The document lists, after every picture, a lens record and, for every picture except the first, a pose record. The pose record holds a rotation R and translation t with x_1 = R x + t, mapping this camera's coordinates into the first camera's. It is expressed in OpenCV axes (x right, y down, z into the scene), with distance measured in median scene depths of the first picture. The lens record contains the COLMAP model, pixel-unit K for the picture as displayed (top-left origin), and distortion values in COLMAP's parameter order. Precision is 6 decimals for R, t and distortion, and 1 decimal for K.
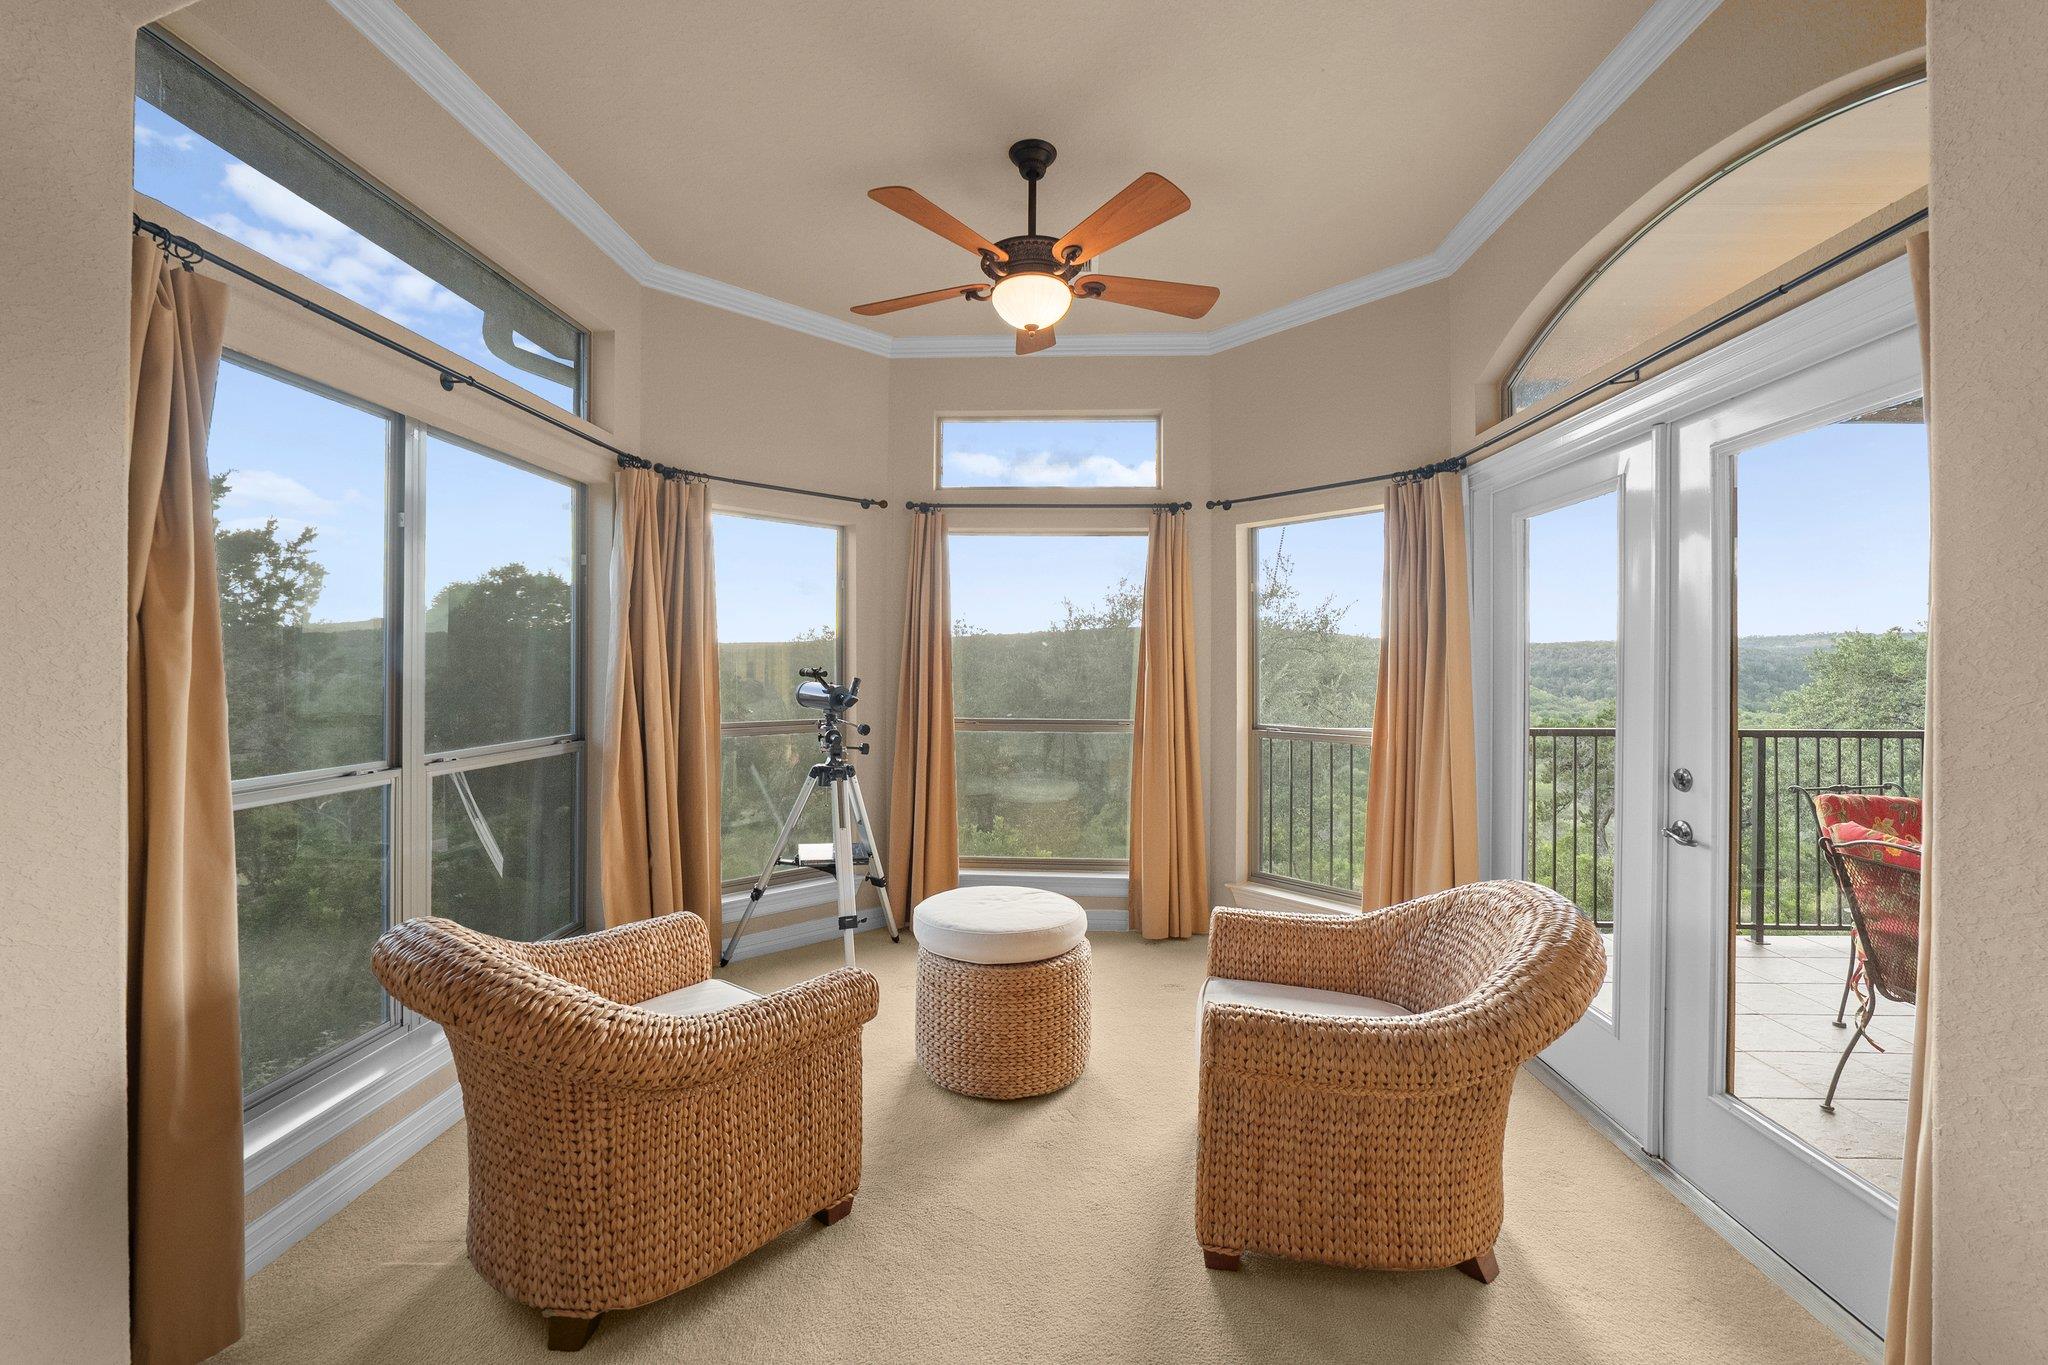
lens RADIAL K [[845.6, 0, 1021.8], [0, 845.6, 667.6], [0, 0, 1]] dist [0.000448, 0.000175]
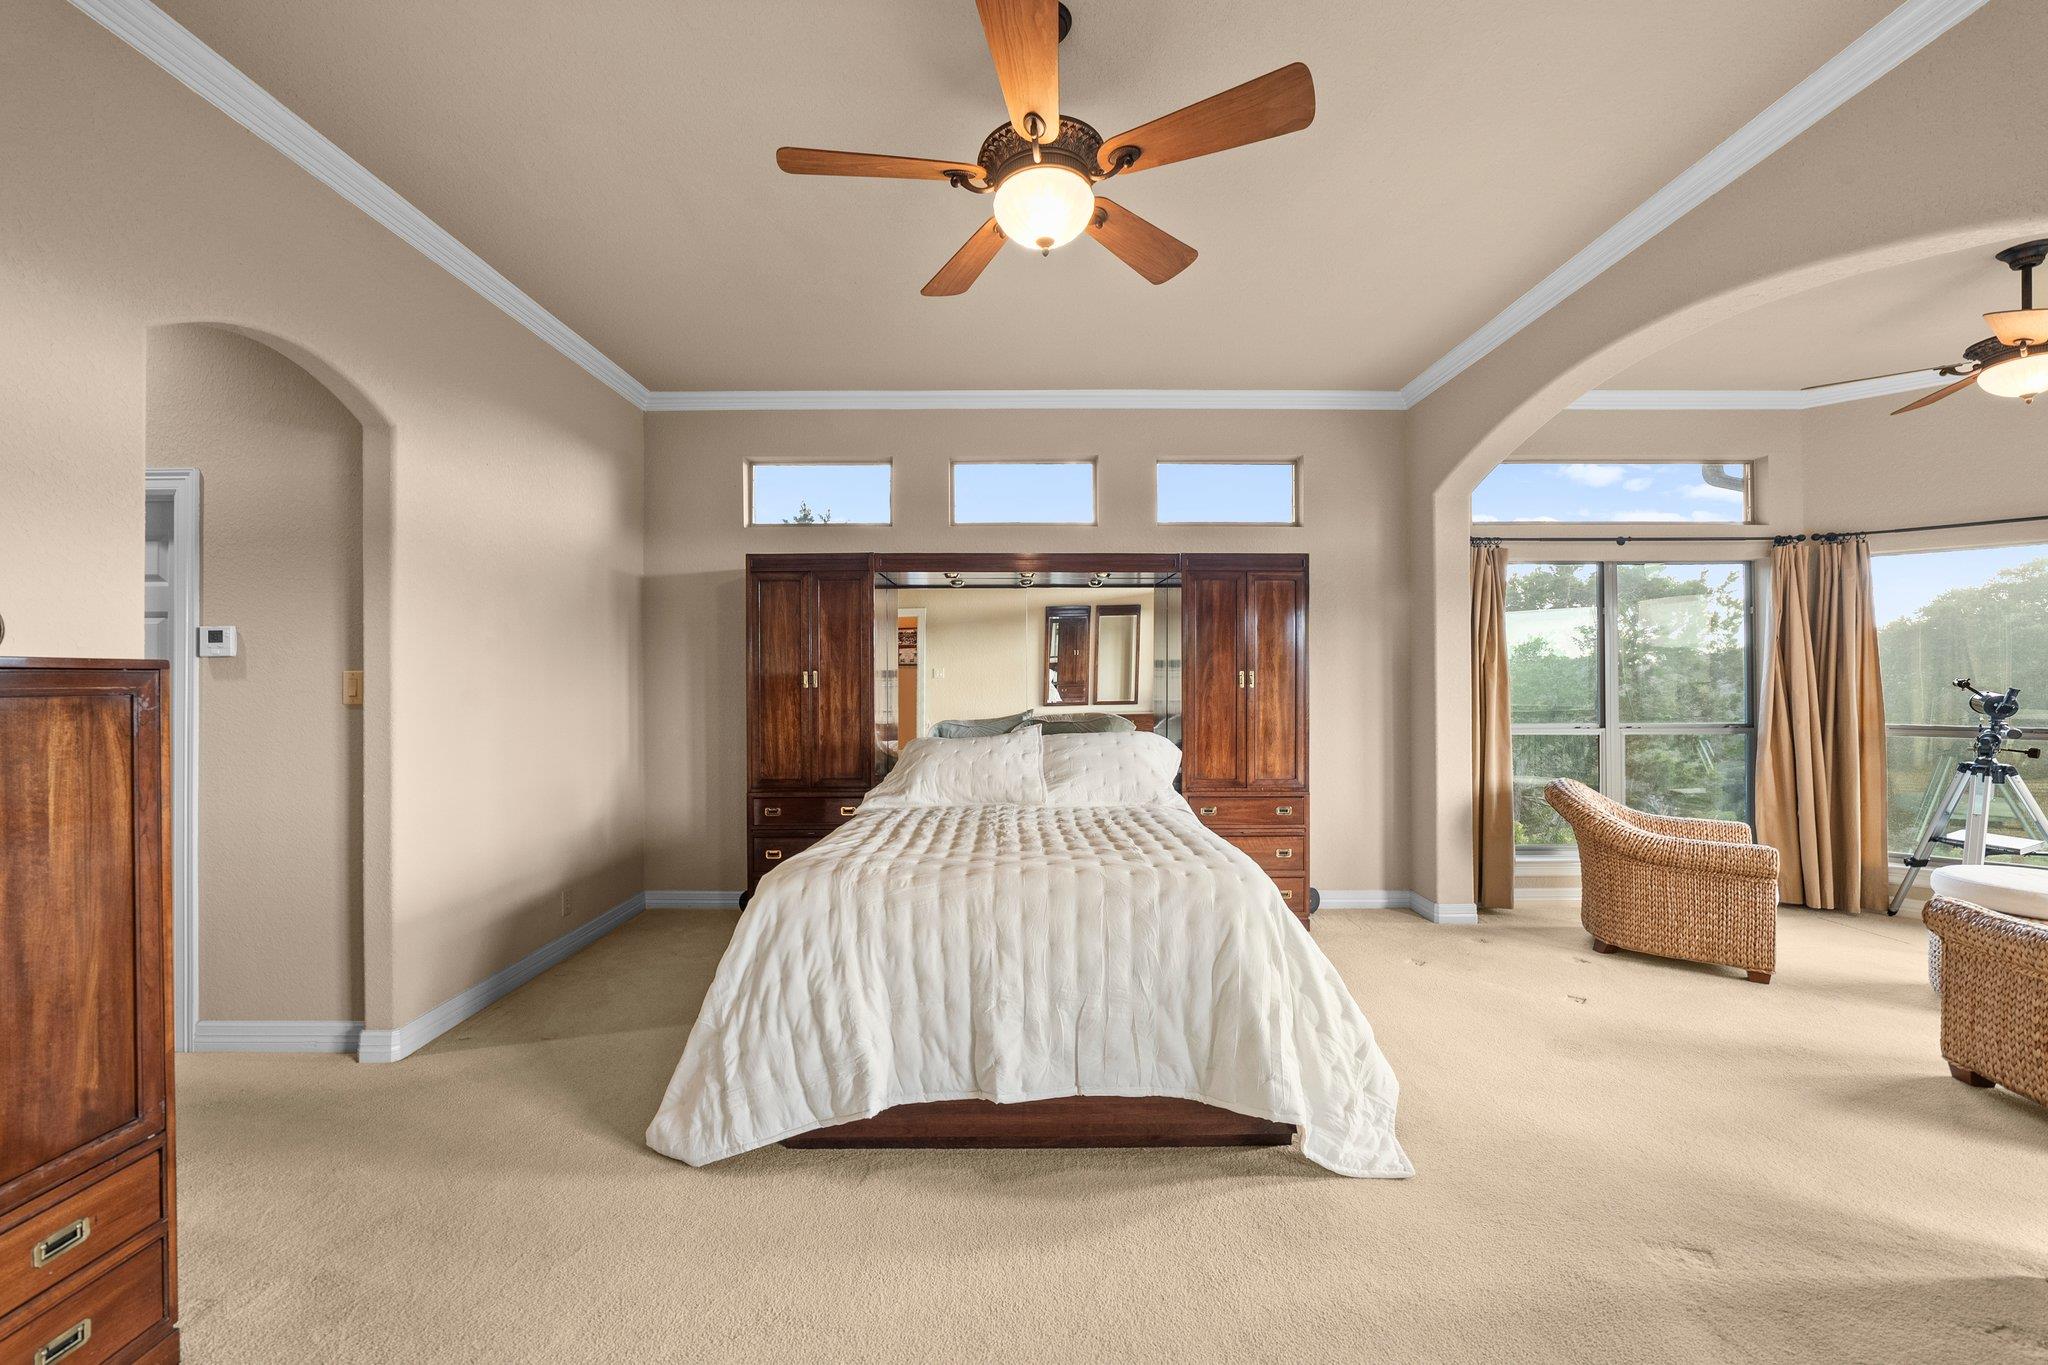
lens RADIAL K [[828.5, 0, 1021.7], [0, 828.5, 670.4], [0, 0, 1]] dist [-0.021355, 0.005167]
pose [[0.058887, -0.015068, -0.998151, 1.227359], [0.002259, 0.999886, -0.014961, 0.003395], [0.998262, -0.001374, 0.058914, -0.576164]]
